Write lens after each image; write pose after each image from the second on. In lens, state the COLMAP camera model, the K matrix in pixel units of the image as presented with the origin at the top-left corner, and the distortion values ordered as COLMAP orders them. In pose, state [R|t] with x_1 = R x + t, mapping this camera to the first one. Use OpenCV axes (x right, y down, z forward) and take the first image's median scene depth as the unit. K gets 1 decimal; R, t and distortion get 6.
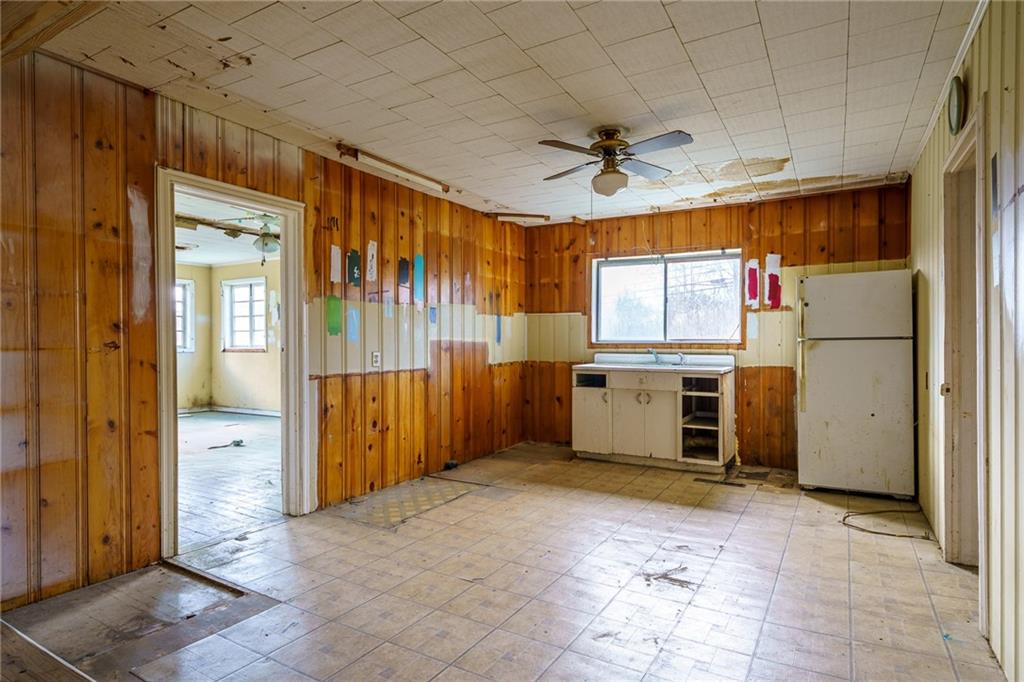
lens RADIAL K [[557.2, 0, 511.0], [0, 557.2, 343.9], [0, 0, 1]] dist [-0.000090, 0.000755]
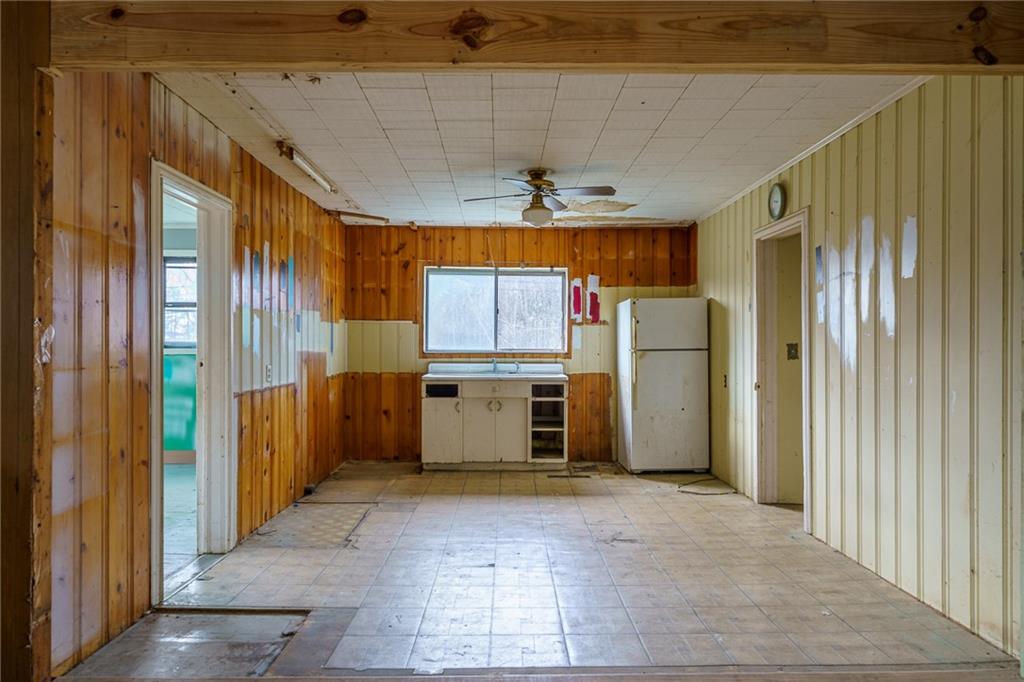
lens RADIAL K [[690.9, 0, 510.9], [0, 690.9, 342.9], [0, 0, 1]] dist [-0.001671, 0.000876]
pose [[0.854813, 0.003222, 0.518926, -0.416238], [0.000769, 0.999972, -0.007475, -0.011140], [-0.518936, 0.006789, 0.854786, -0.127446]]
